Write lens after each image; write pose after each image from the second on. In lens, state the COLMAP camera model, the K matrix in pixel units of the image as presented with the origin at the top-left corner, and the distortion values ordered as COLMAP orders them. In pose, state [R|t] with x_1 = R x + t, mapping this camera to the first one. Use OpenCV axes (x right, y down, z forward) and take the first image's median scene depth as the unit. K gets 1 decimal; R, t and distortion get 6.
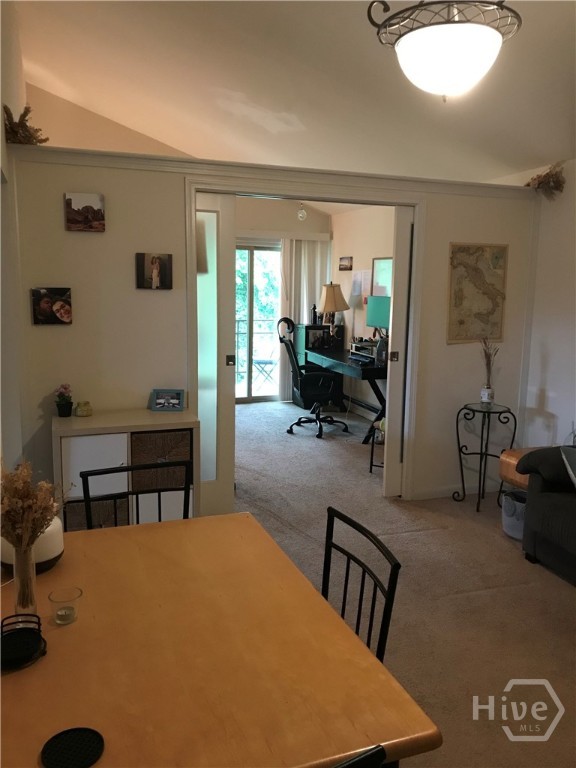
lens RADIAL K [[634.8, 0, 287.6], [0, 634.8, 383.5], [0, 0, 1]] dist [0.004067, 0.001120]
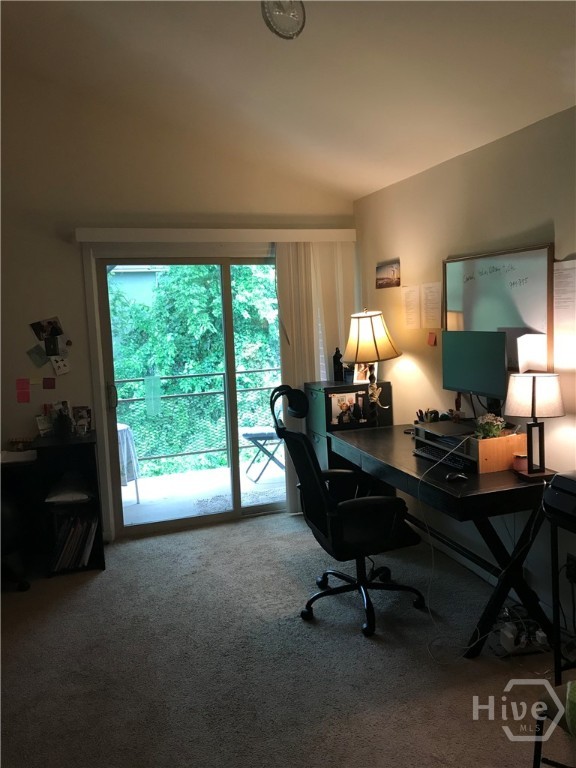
lens RADIAL K [[634.8, 0, 288.5], [0, 634.8, 383.9], [0, 0, 1]] dist [0.004067, 0.001120]
pose [[0.998006, -0.058168, -0.024515, 0.010279], [0.057018, 0.997346, -0.045269, -0.072506], [0.027083, 0.043781, 0.998674, 0.443555]]
